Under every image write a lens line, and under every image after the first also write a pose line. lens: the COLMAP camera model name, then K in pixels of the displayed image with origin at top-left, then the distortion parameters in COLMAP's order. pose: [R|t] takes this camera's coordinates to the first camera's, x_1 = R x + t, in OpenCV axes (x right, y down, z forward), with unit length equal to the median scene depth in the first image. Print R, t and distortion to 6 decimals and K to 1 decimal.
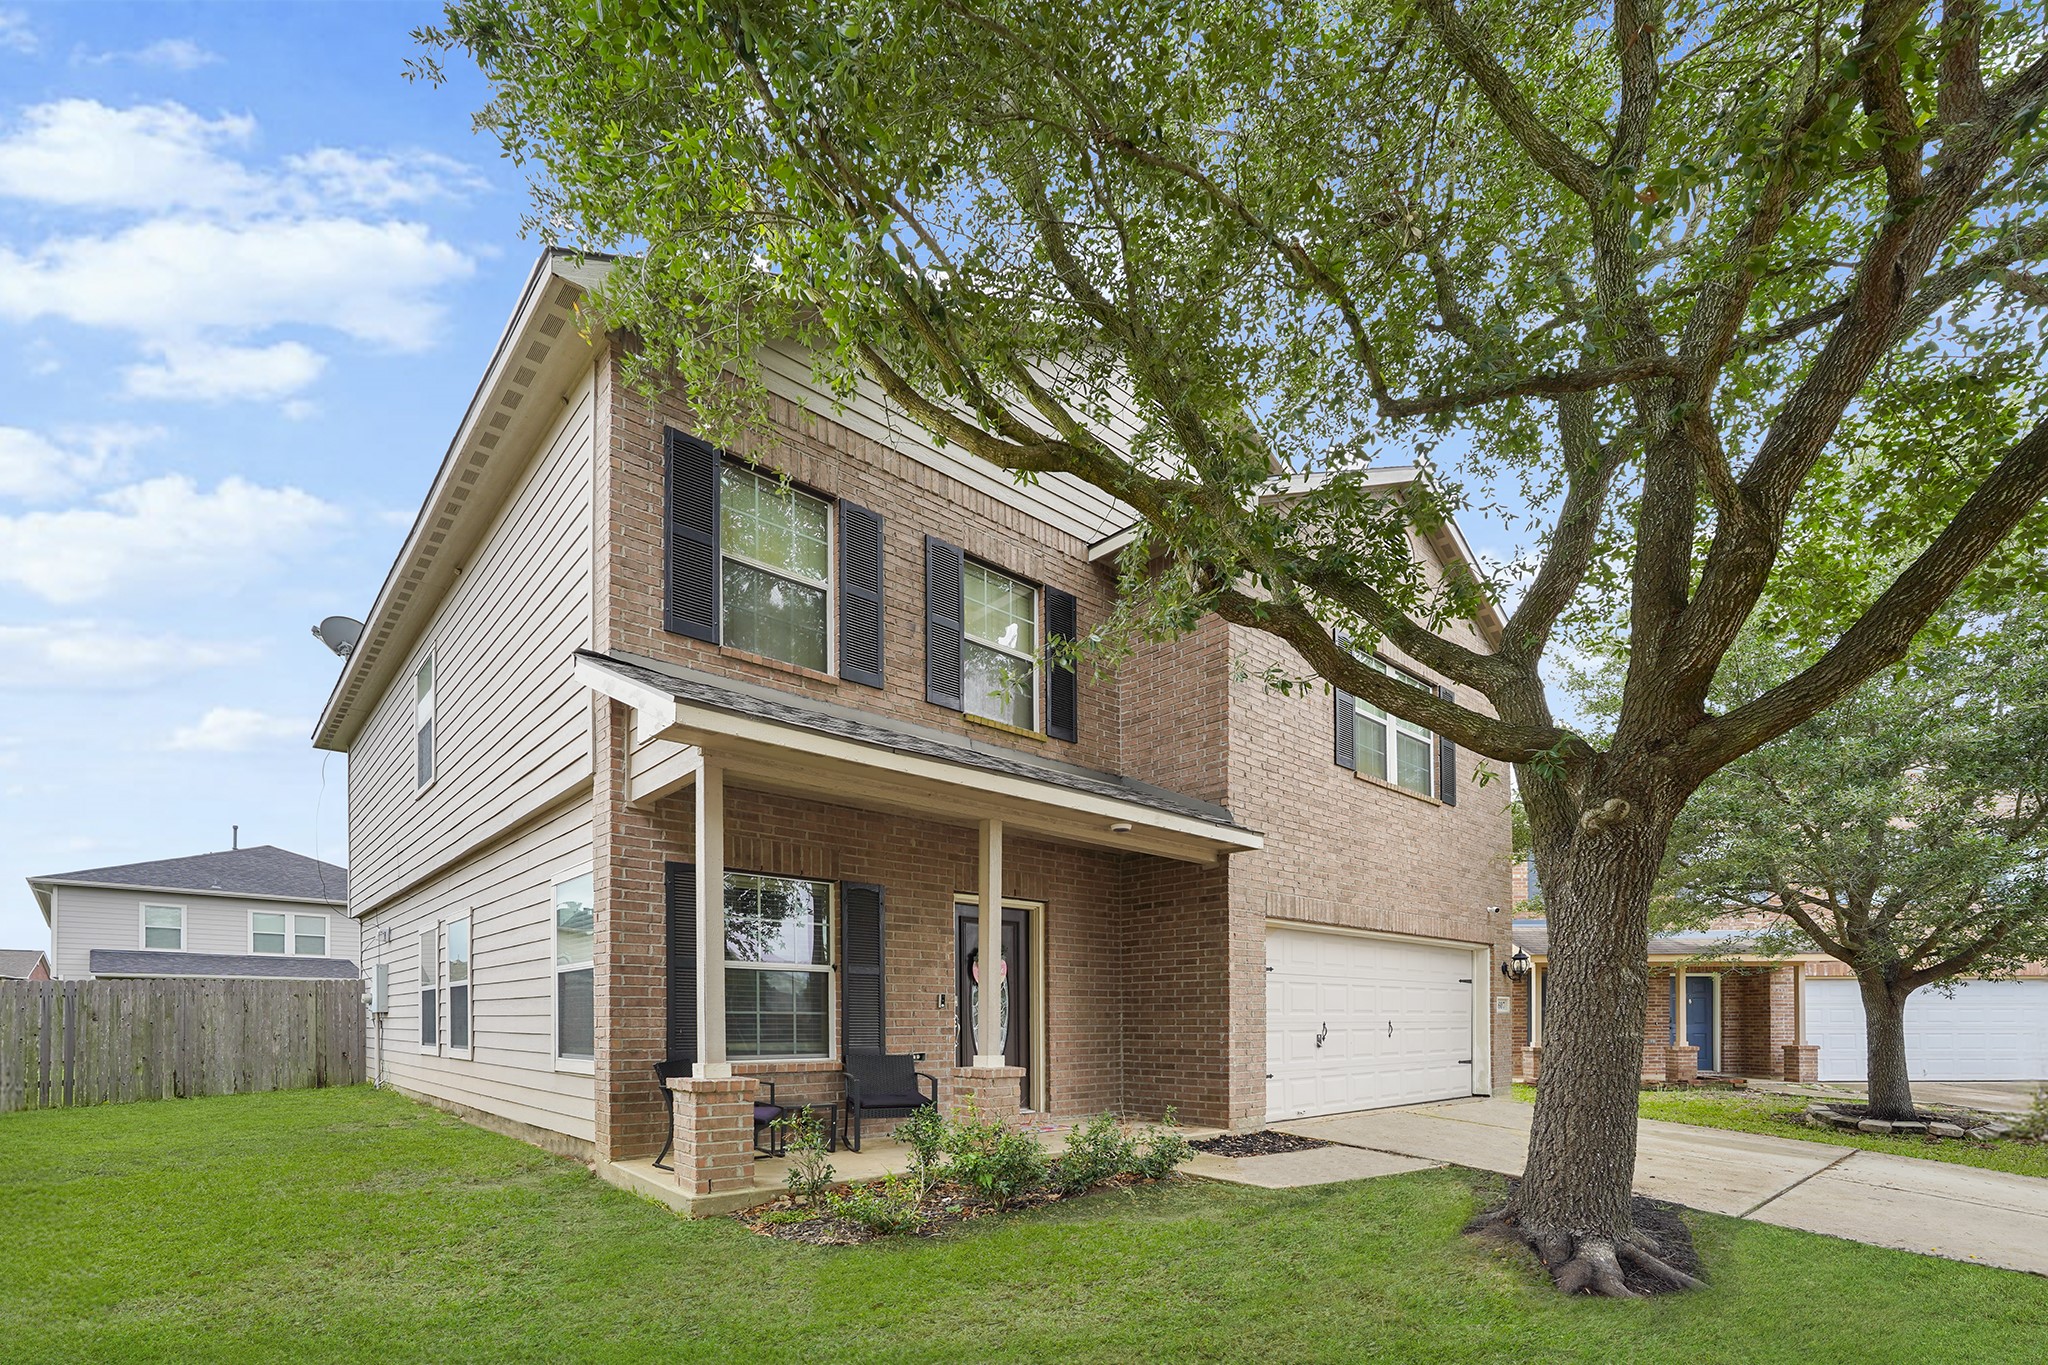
lens RADIAL K [[905.1, 0, 1024.0], [0, 905.1, 682.5], [0, 0, 1]] dist [-0.025236, 0.000031]
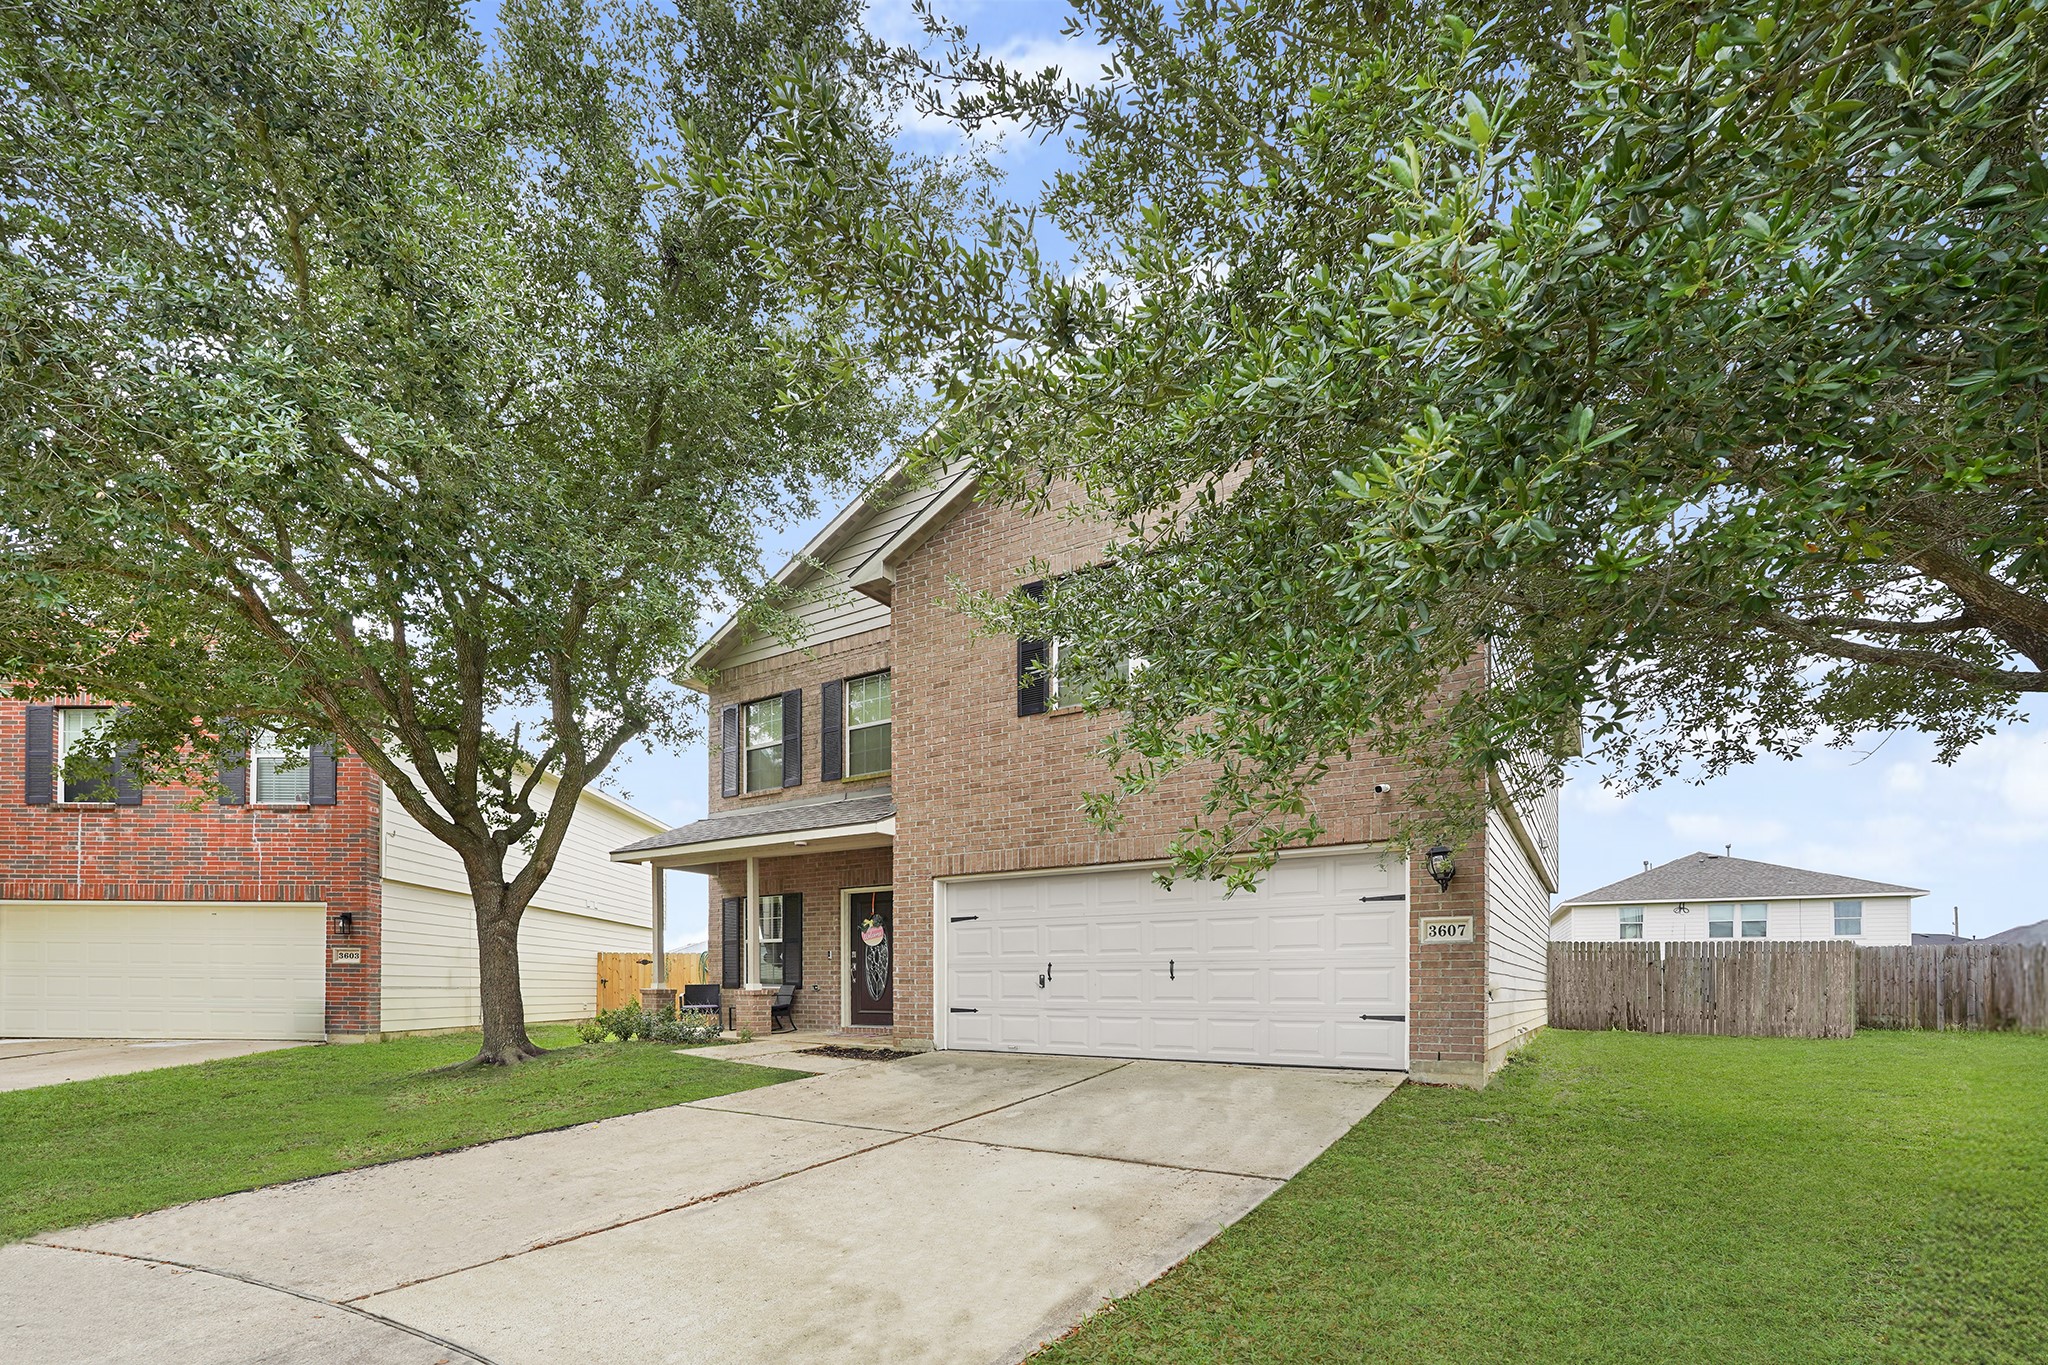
lens RADIAL K [[905.1, 0, 1024.0], [0, 905.1, 682.5], [0, 0, 1]] dist [-0.025236, 0.000031]
pose [[0.296487, -0.308451, -0.903855, 1.612292], [0.343726, 0.917451, -0.200340, 0.321768], [0.891038, -0.251280, 0.378035, 0.731669]]
